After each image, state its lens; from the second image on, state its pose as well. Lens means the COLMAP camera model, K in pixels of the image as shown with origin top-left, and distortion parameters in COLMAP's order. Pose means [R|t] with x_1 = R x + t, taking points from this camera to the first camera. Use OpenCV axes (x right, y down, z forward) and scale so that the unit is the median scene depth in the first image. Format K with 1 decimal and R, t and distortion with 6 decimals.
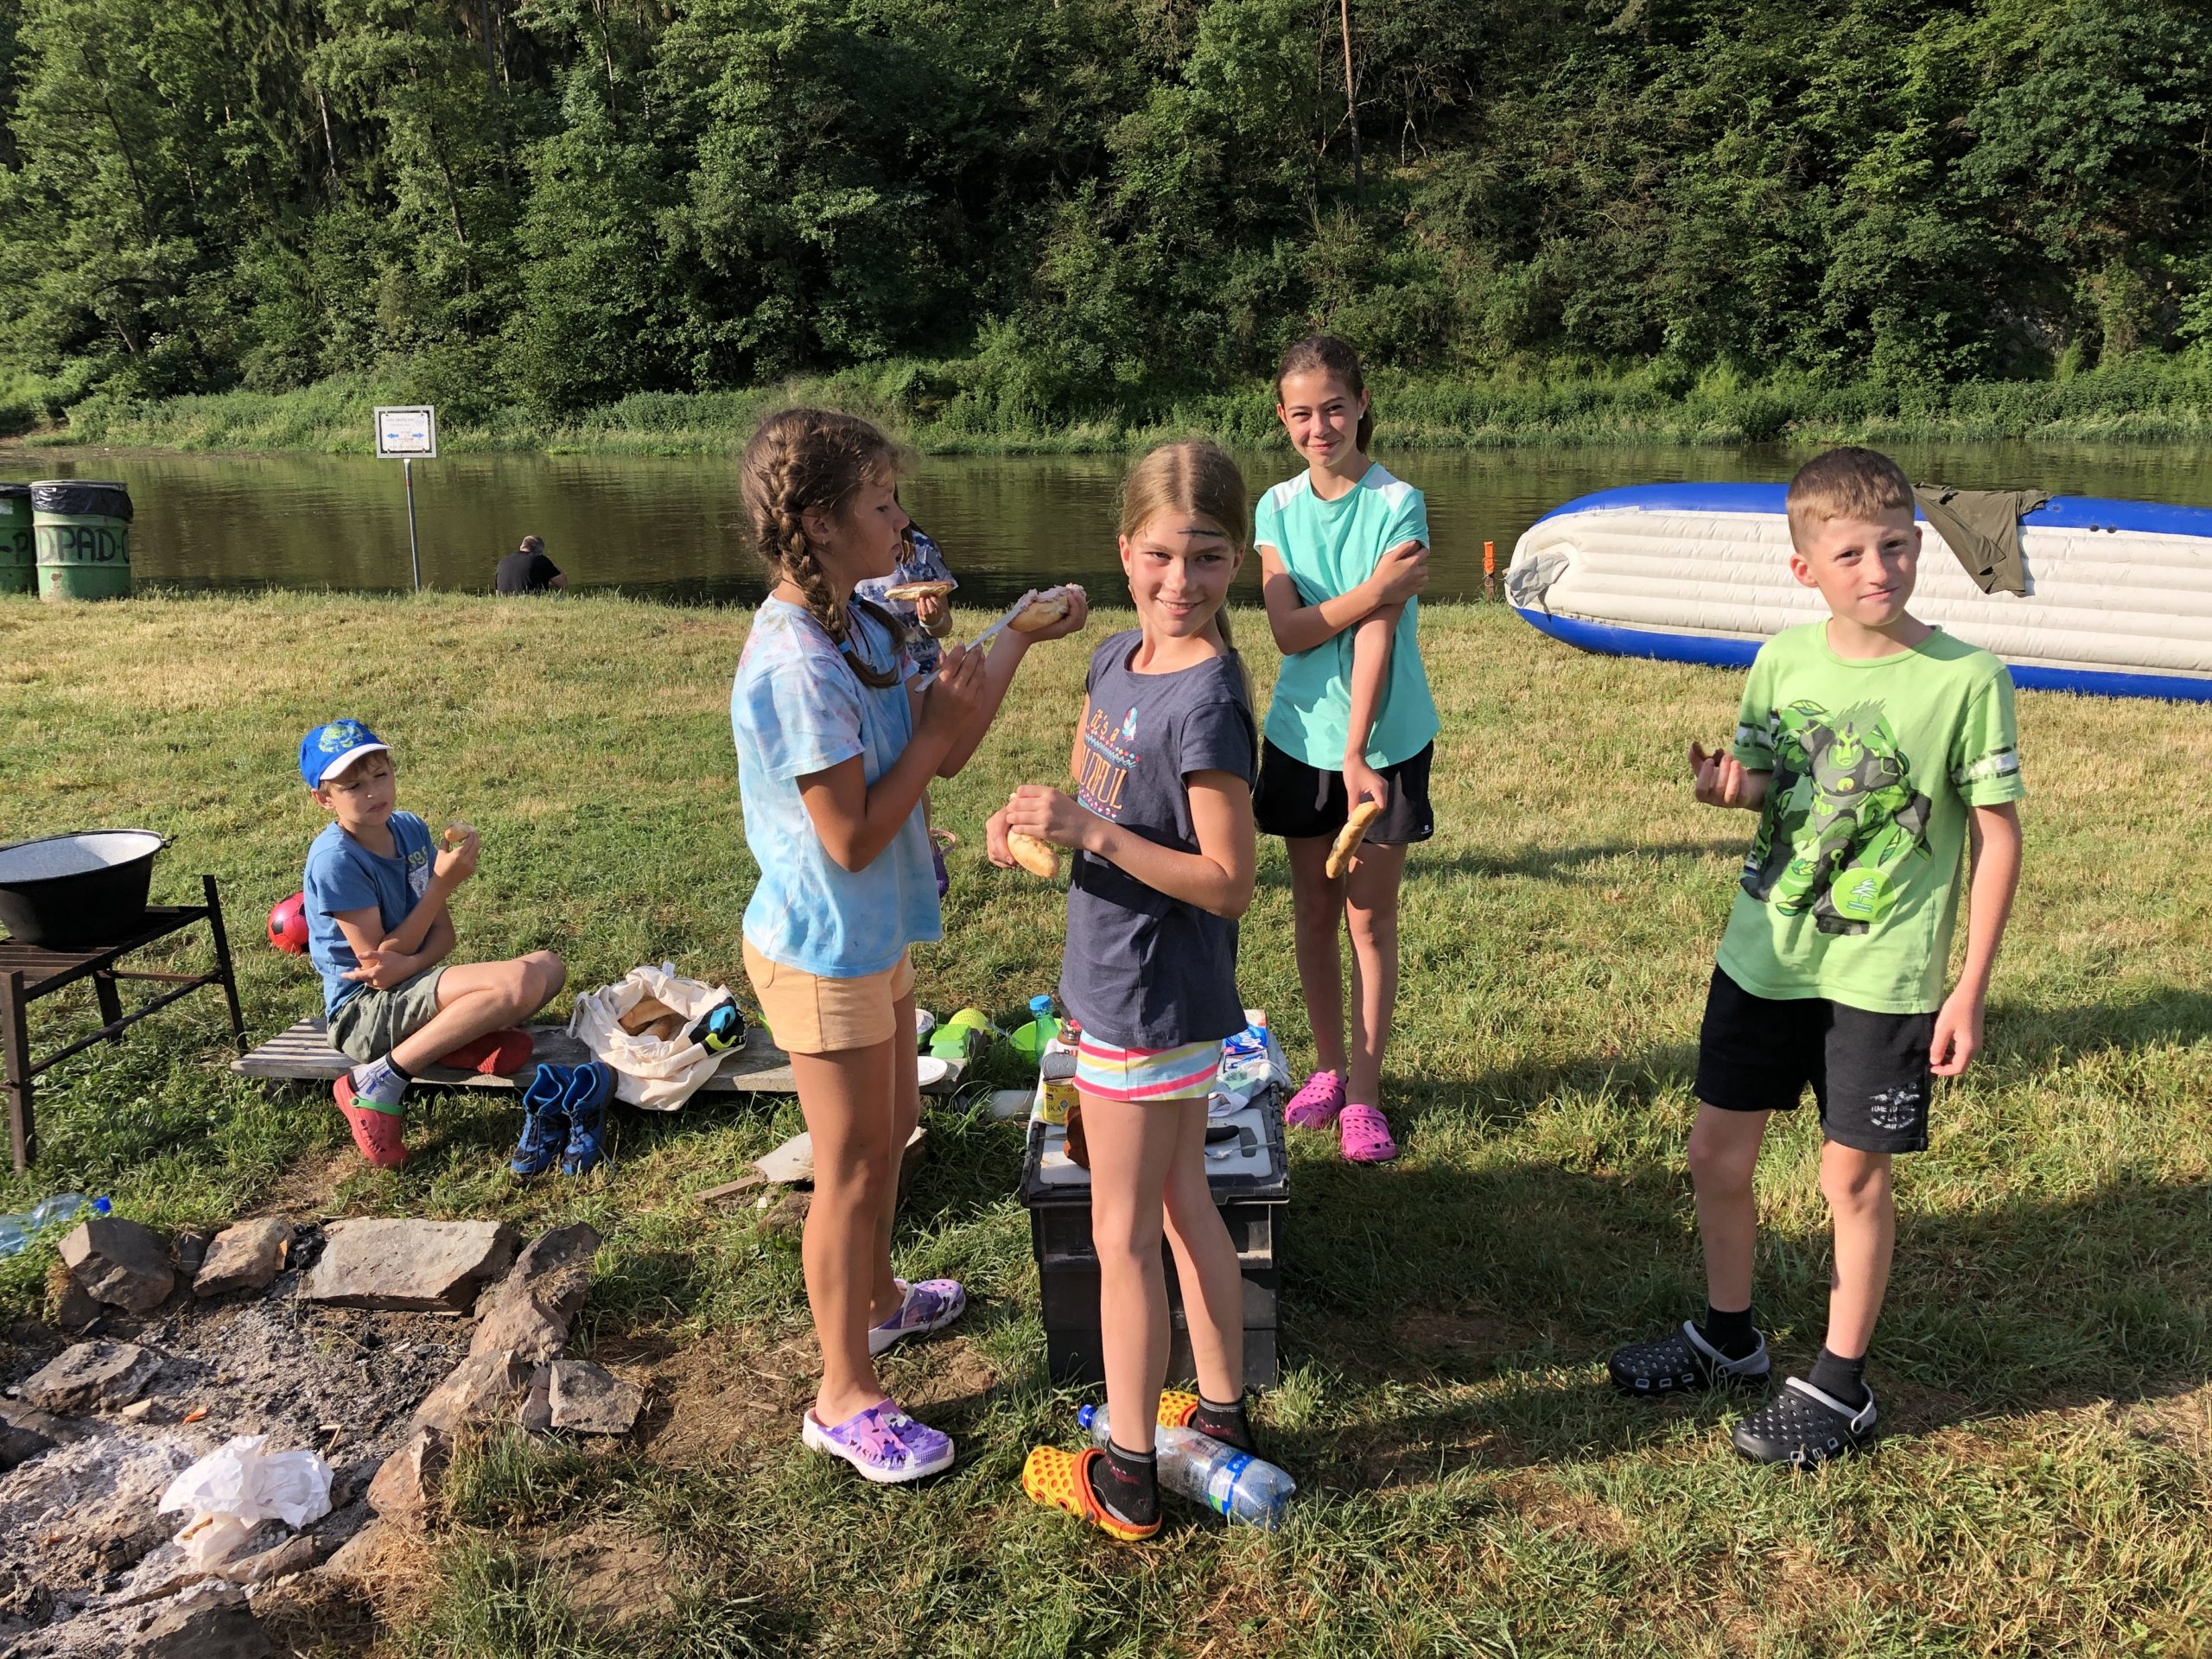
lens RADIAL K [[1791.3, 0, 1106.0], [0, 1791.3, 829.5], [0, 0, 1]] dist [0.027277, -0.000101]
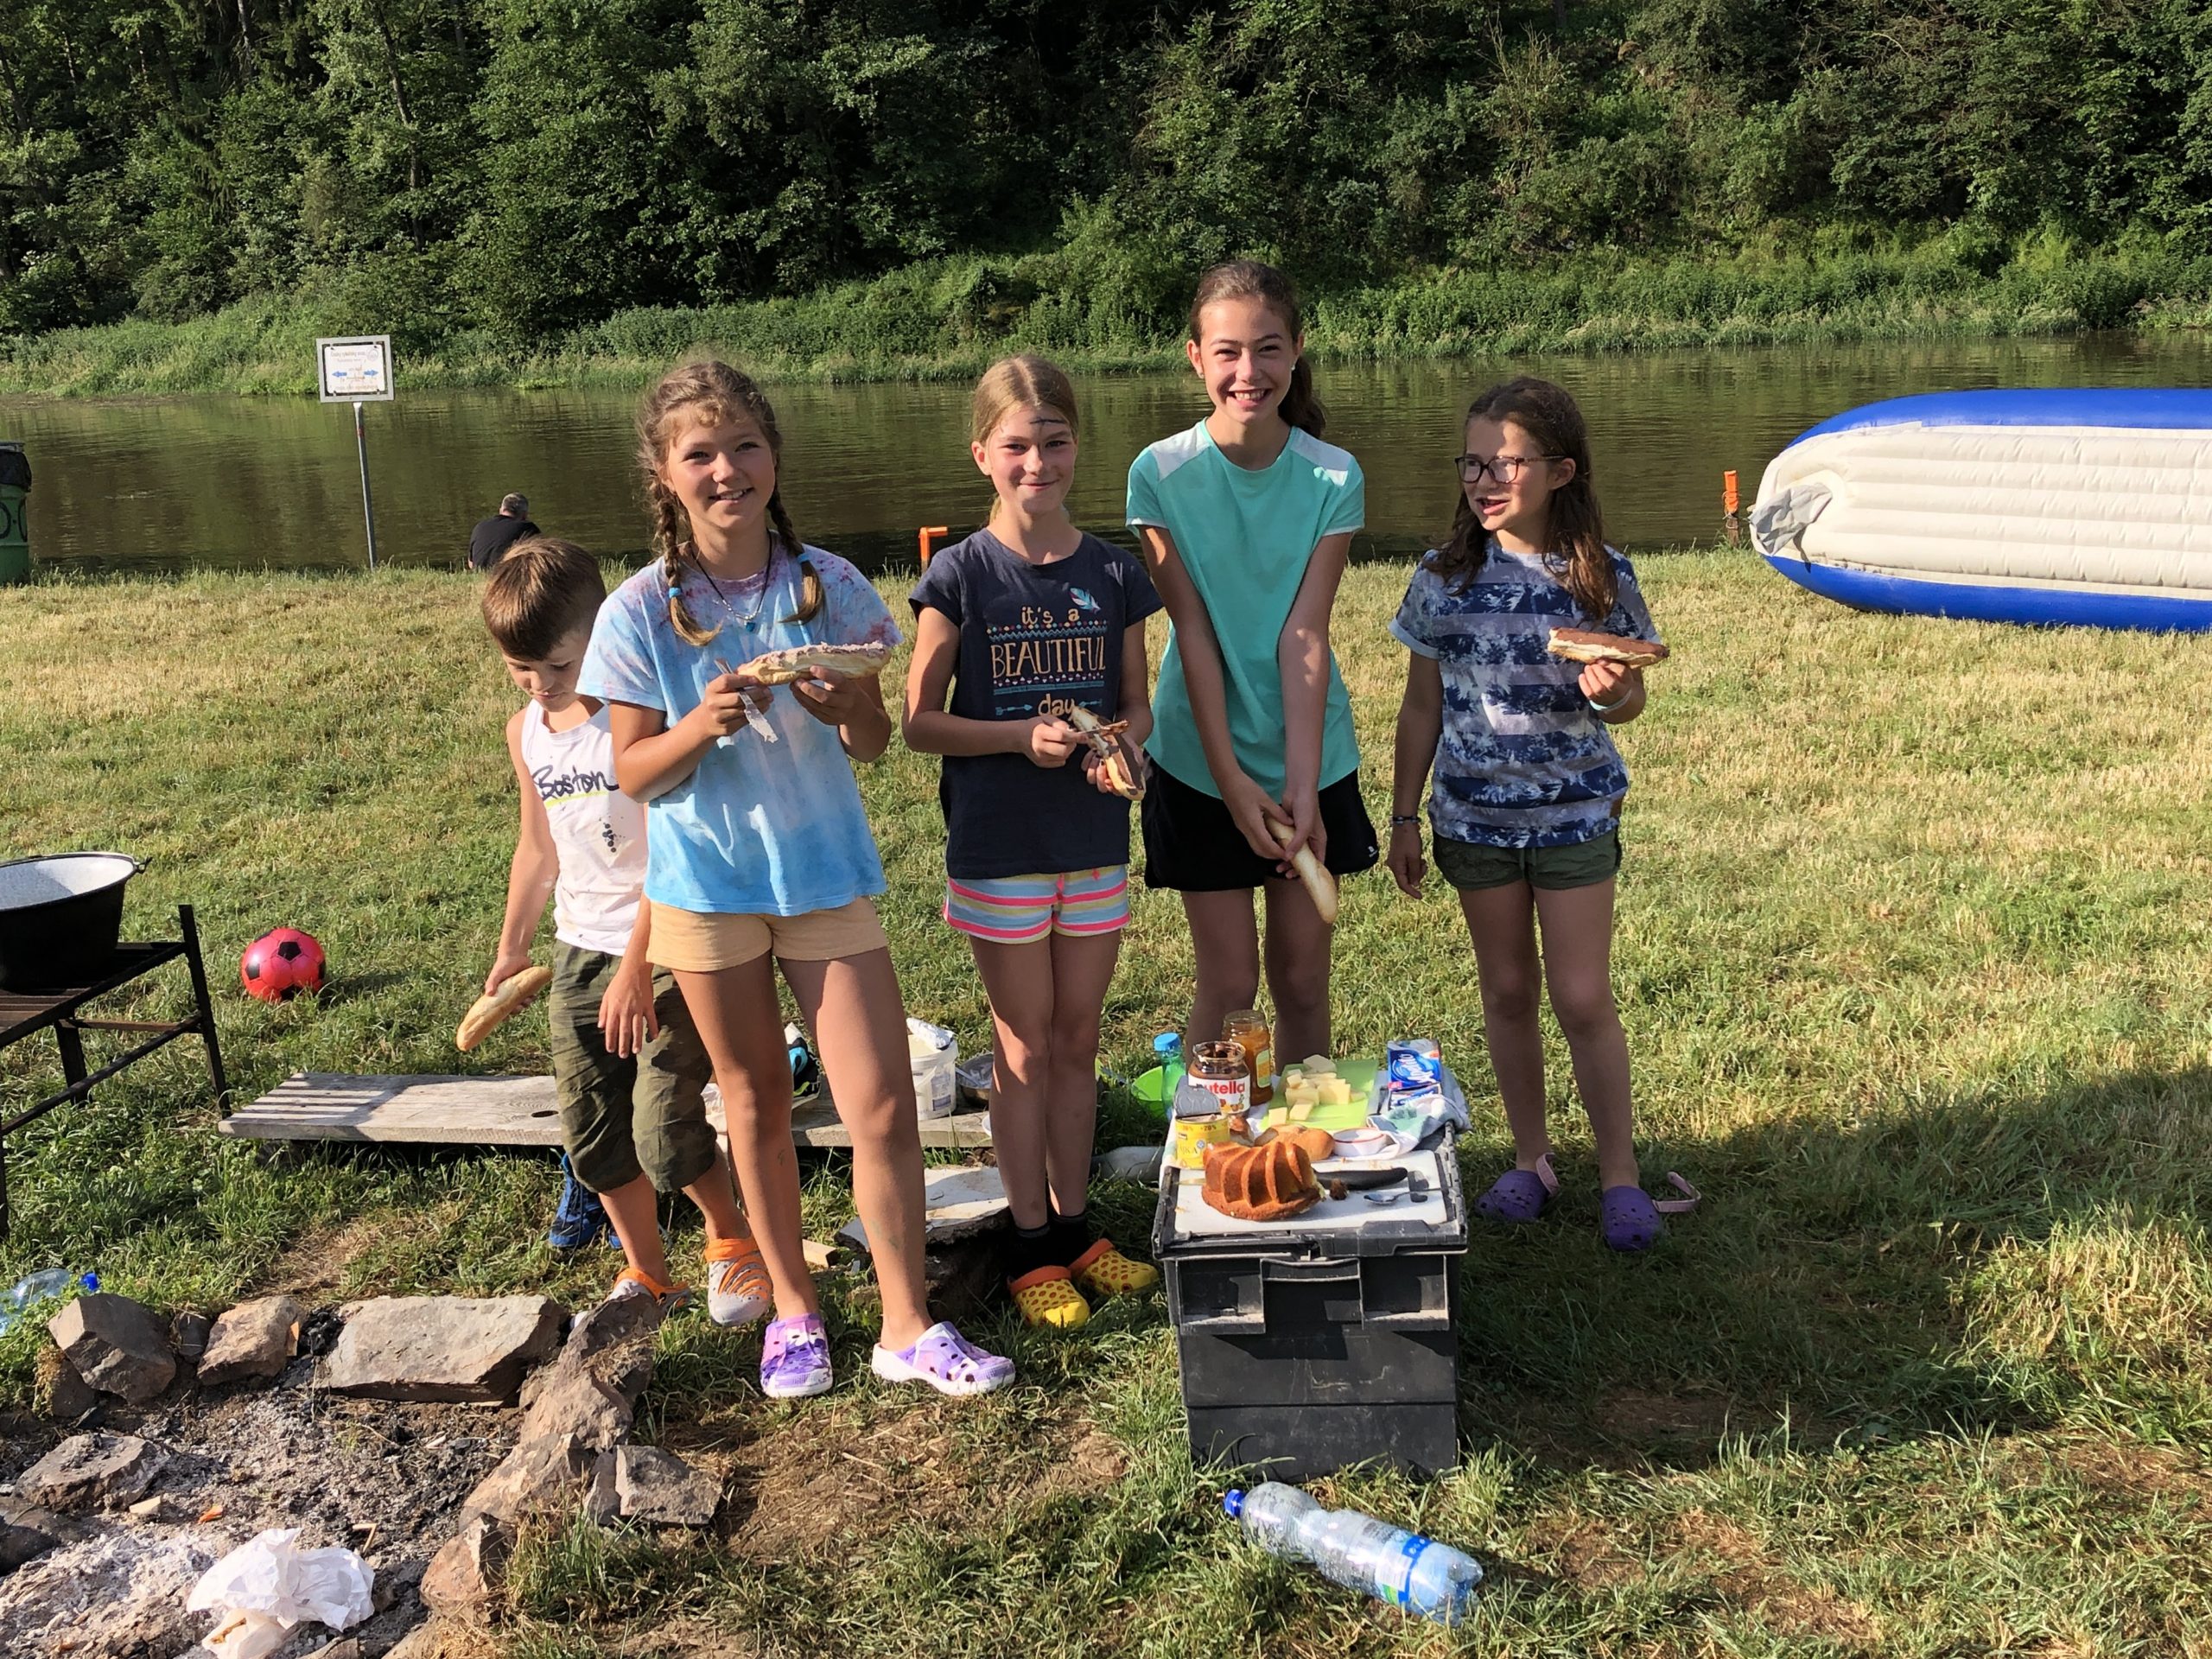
lens RADIAL K [[2618.4, 0, 1106.0], [0, 2618.4, 829.5], [0, 0, 1]] dist [0.060235, -0.072622]
pose [[0.998644, -0.018228, -0.048769, -0.003042], [0.016940, 0.999500, -0.026698, 0.020974], [0.049231, 0.025835, 0.998453, -0.150847]]
